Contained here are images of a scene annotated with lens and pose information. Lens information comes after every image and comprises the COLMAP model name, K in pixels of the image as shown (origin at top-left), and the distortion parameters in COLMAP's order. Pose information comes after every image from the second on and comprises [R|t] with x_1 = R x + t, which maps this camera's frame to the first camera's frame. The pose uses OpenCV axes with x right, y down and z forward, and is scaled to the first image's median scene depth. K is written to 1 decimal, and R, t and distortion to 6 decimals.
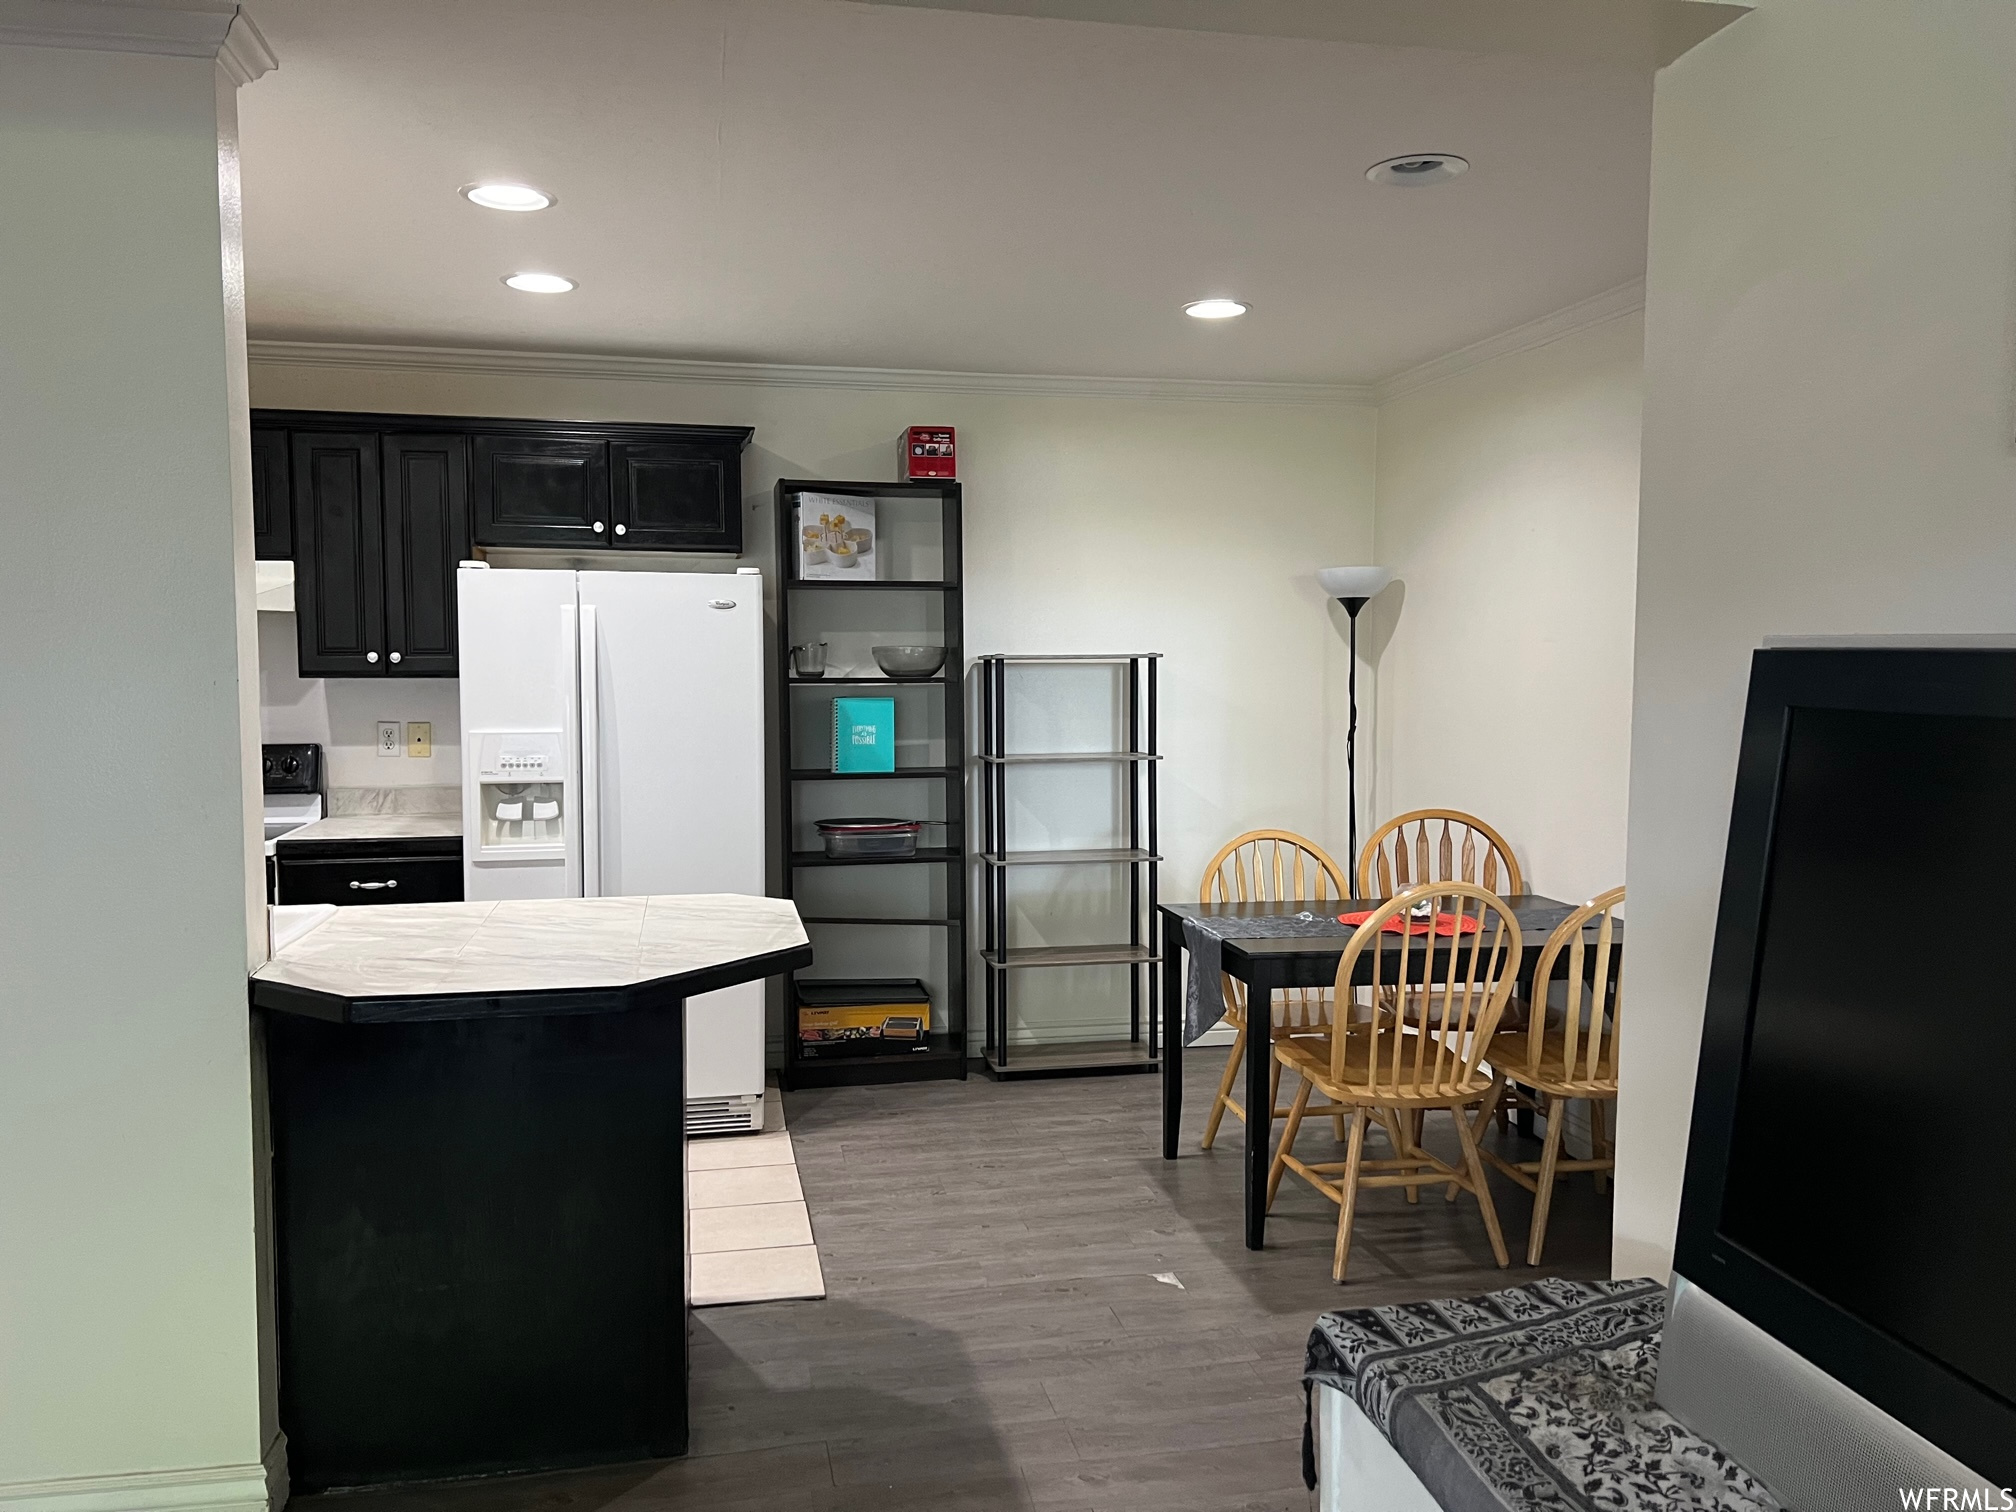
lens RADIAL K [[1493.8, 0, 1003.7], [0, 1493.8, 766.0], [0, 0, 1]] dist [0.086447, -0.124035]
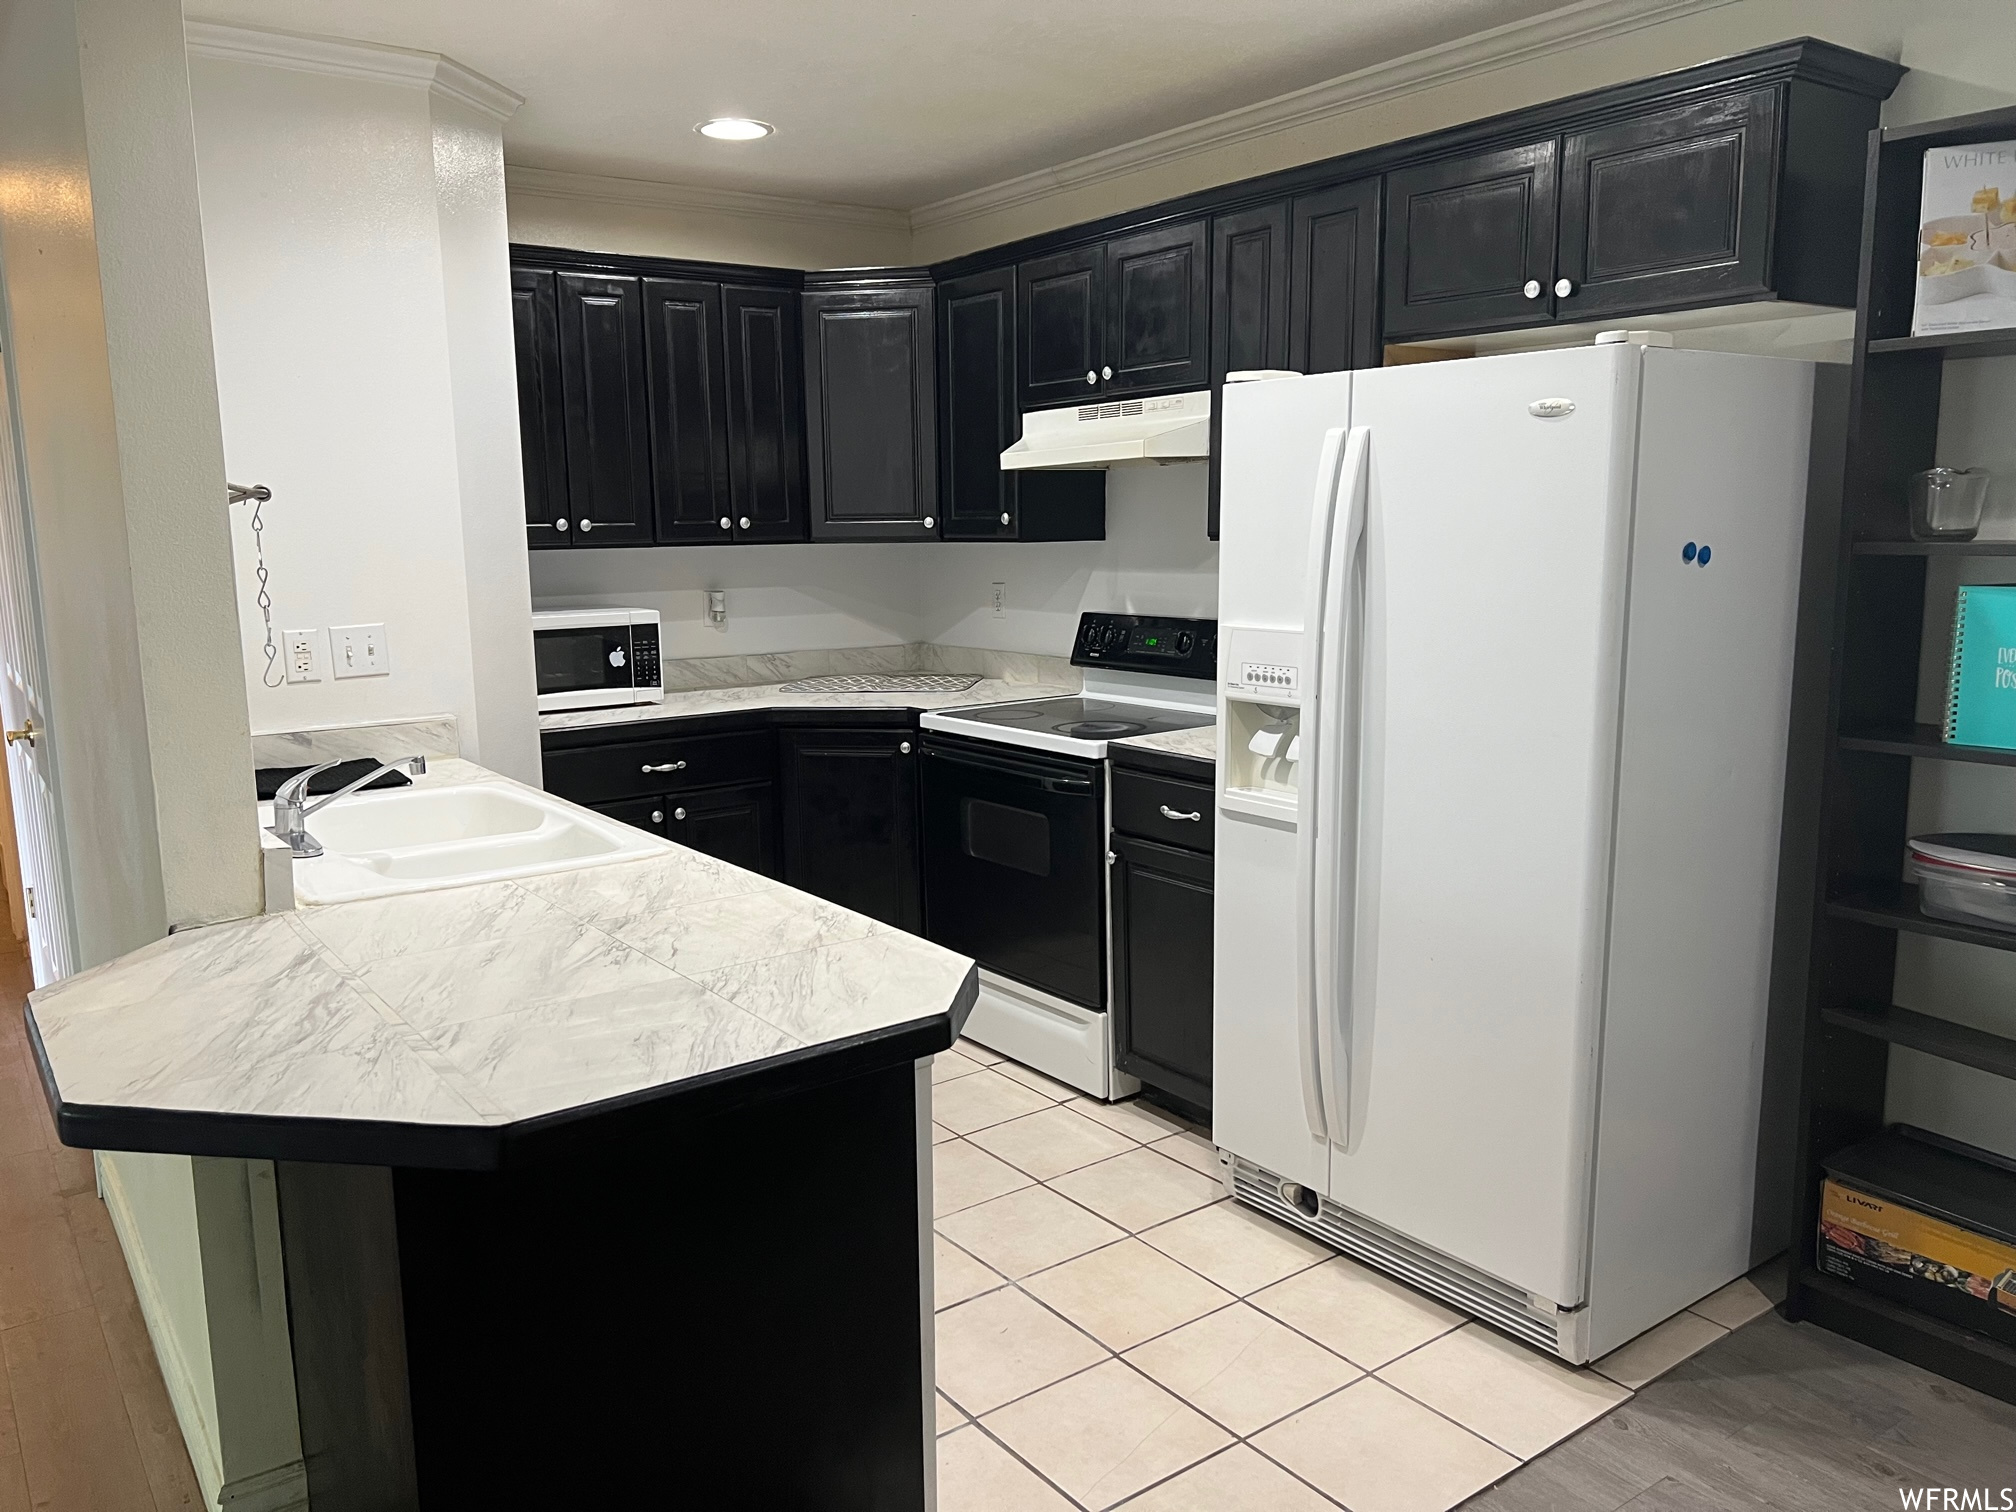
lens RADIAL K [[1505.0, 0, 1007.9], [0, 1505.0, 769.2], [0, 0, 1]] dist [0.040009, -0.040867]
pose [[0.408239, 0.149233, -0.900595, 0.220407], [-0.045313, 0.988644, 0.143283, -0.046963], [0.911750, -0.017685, 0.410365, 0.565489]]
